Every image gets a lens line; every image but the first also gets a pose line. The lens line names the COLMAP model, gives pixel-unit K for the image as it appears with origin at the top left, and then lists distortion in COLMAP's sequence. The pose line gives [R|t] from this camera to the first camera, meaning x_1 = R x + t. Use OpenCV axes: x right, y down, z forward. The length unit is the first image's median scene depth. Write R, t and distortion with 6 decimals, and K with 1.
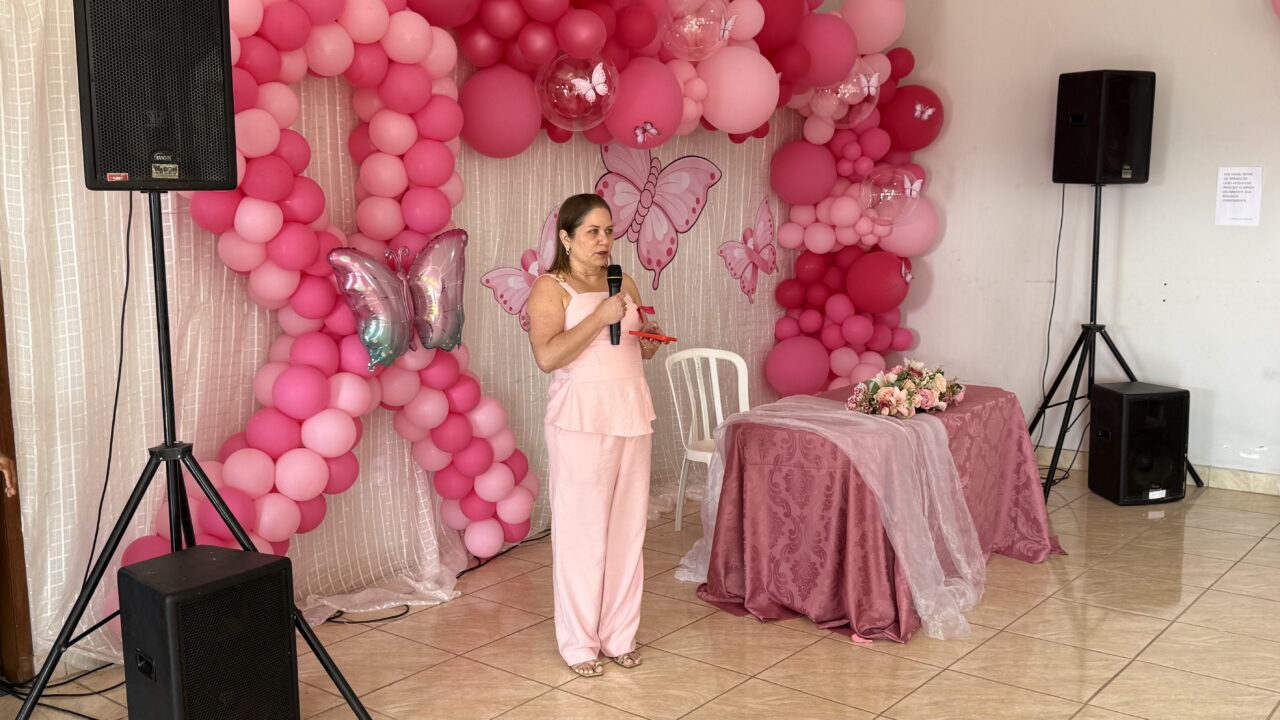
lens RADIAL K [[1185.7, 0, 640.0], [0, 1185.7, 360.0], [0, 0, 1]] dist [0.180099, -0.429215]
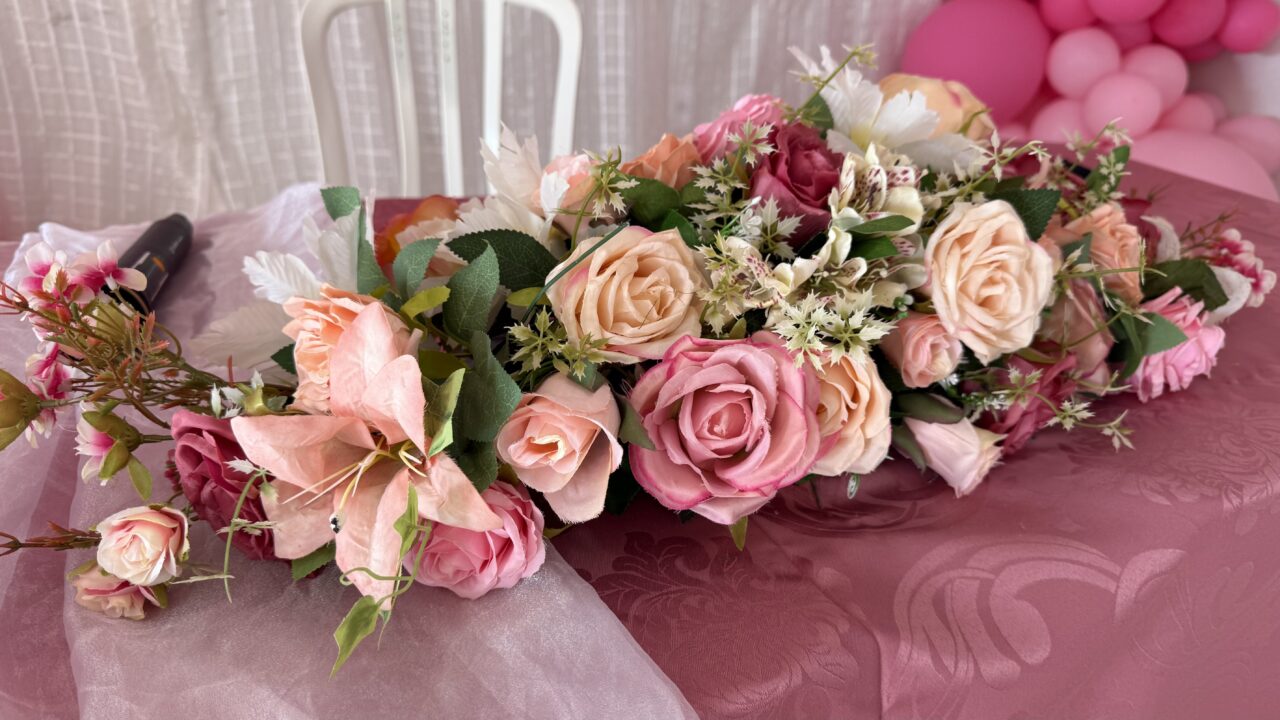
lens RADIAL K [[918.4, 0, 640.0], [0, 918.4, 360.0], [0, 0, 1]] dist [0.000614, -0.000057]
pose [[0.904298, 0.224022, -0.363400, 0.231974], [-0.087180, 0.930218, 0.356502, -0.004347], [0.417906, -0.290703, 0.860724, 0.816362]]
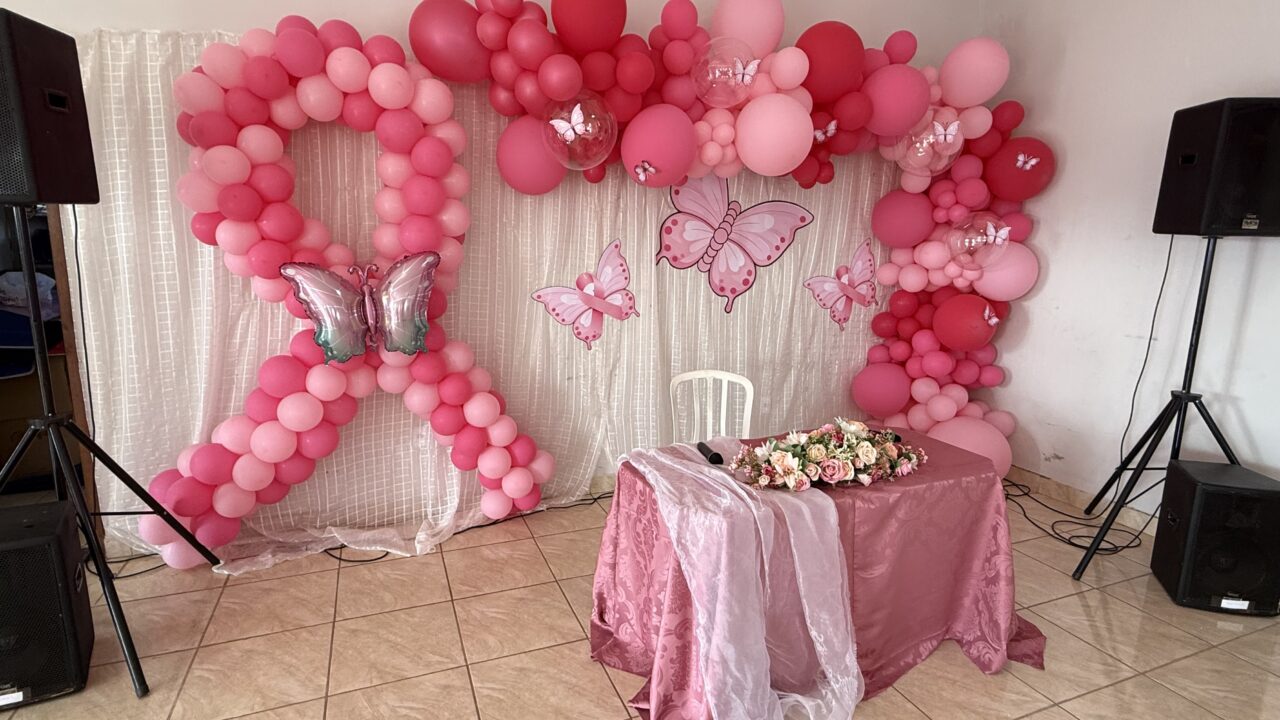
lens RADIAL K [[640.2, 0, 640.0], [0, 640.2, 360.0], [0, 0, 1]] dist [-0.000112, 0.000654]
pose [[0.879286, 0.116904, -0.461724, 0.284301], [-0.095215, 0.992986, 0.070091, -0.058876], [0.466679, -0.017667, 0.884250, 0.467684]]
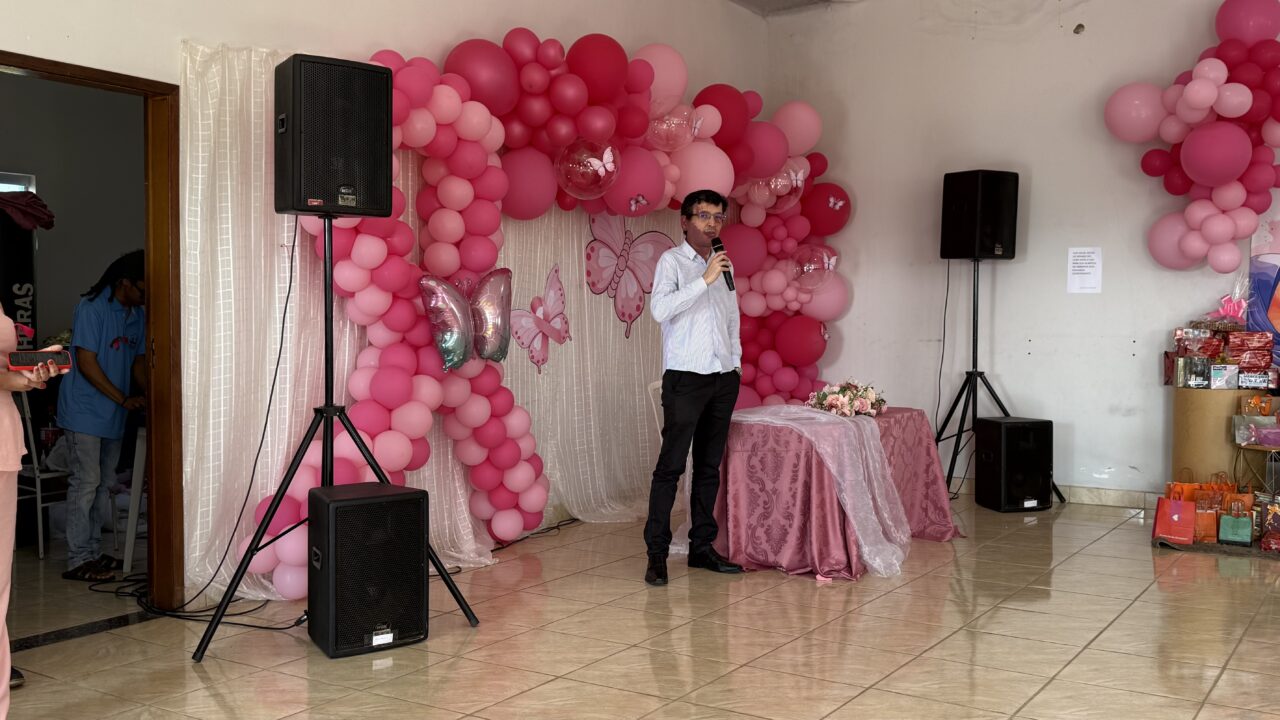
lens RADIAL K [[1185.7, 0, 640.0], [0, 1185.7, 360.0], [0, 0, 1]] dist [0.180099, -0.429215]
pose [[0.994043, 0.010256, 0.108502, -0.126058], [0.000634, 0.995001, -0.099865, 0.100176], [-0.108984, 0.099339, 0.989067, -0.232557]]
